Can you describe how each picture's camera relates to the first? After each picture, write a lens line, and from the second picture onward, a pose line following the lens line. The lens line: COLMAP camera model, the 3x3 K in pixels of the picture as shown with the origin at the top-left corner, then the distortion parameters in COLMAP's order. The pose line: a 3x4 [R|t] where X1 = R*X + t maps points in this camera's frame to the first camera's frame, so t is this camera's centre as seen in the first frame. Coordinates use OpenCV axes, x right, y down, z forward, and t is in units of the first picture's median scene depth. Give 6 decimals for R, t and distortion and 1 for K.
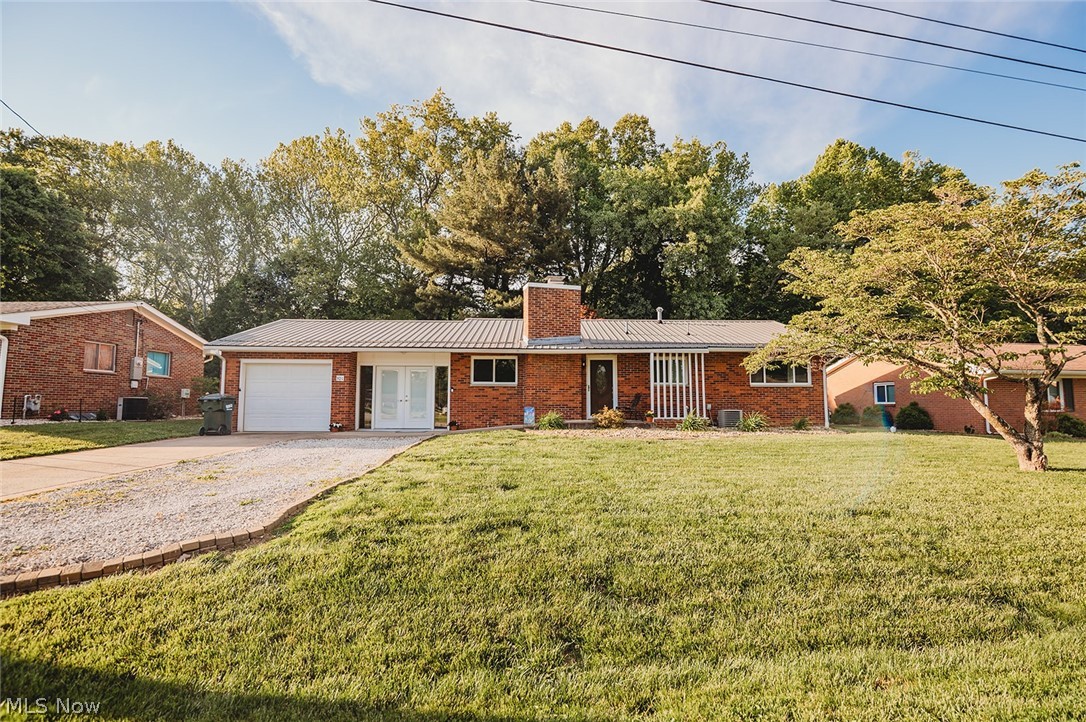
lens RADIAL K [[499.3, 0, 543.0], [0, 499.3, 361.0], [0, 0, 1]] dist [-0.018753, -0.000848]
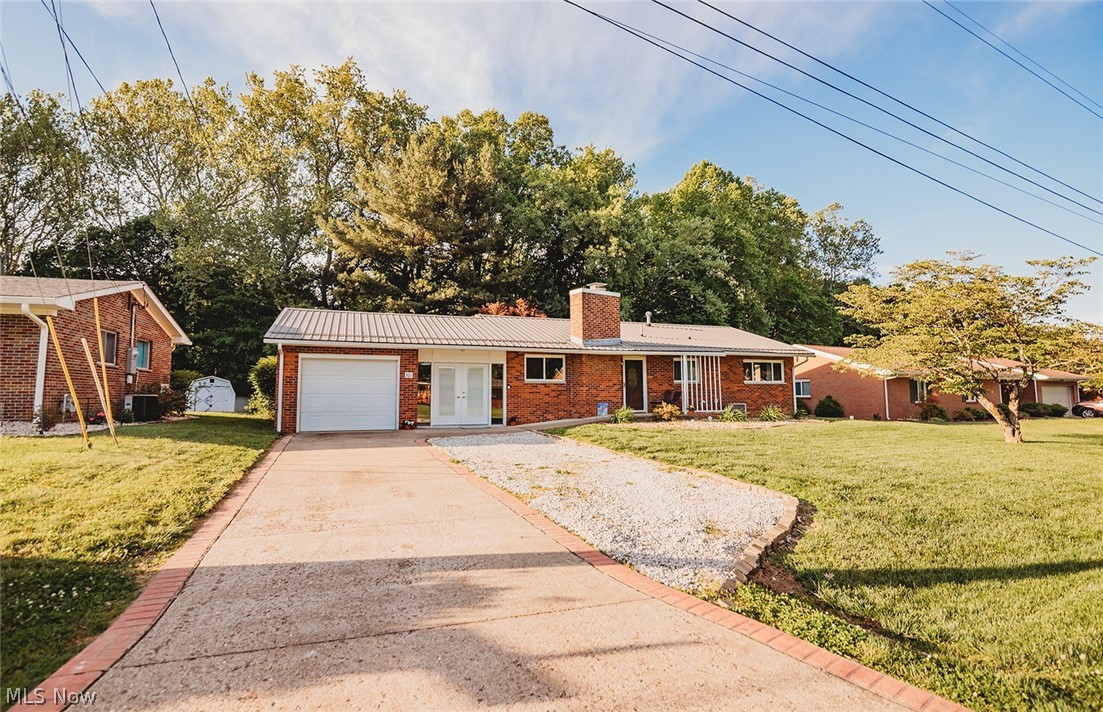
lens RADIAL K [[516.5, 0, 527.7], [0, 516.5, 352.7], [0, 0, 1]] dist [-0.022614, -0.000037]
pose [[0.958259, 0.019920, 0.285206, -0.445534], [-0.021272, 0.999772, 0.001643, -0.015560], [-0.285108, -0.007641, 0.958465, -0.044315]]
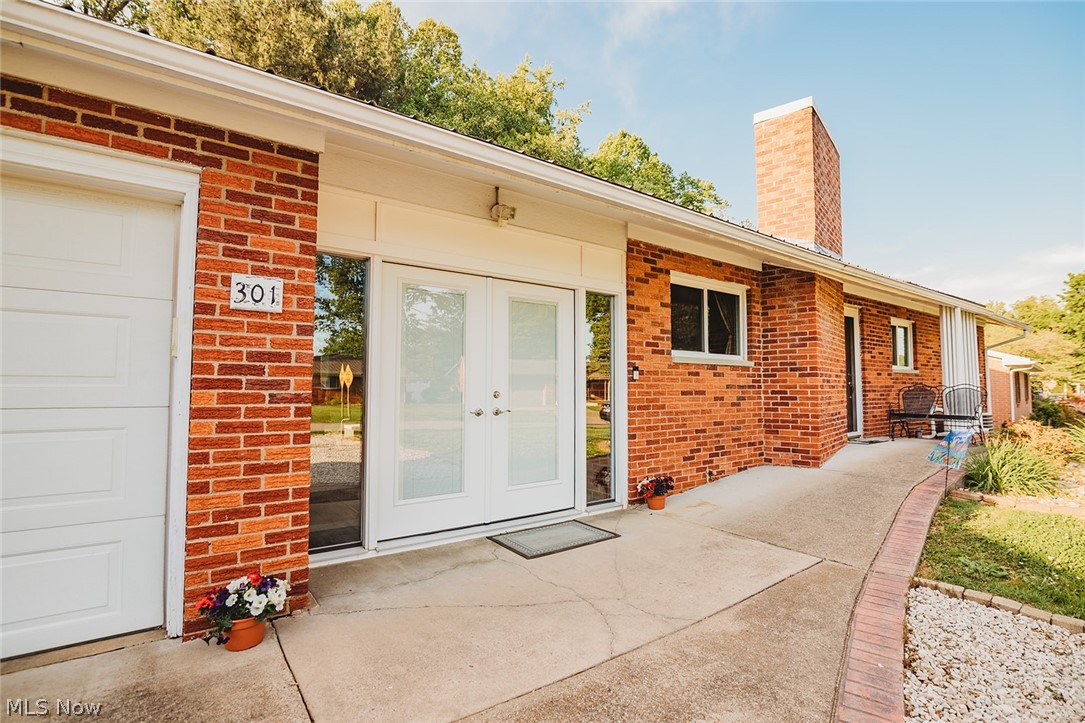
lens RADIAL K [[498.8, 0, 542.5], [0, 498.8, 361.5], [0, 0, 1]] dist [-0.018753, -0.000848]
pose [[0.832421, 0.028439, 0.553413, -0.393350], [-0.052724, 0.998216, 0.028009, 0.044516], [-0.551629, -0.052494, 0.832436, 0.763856]]
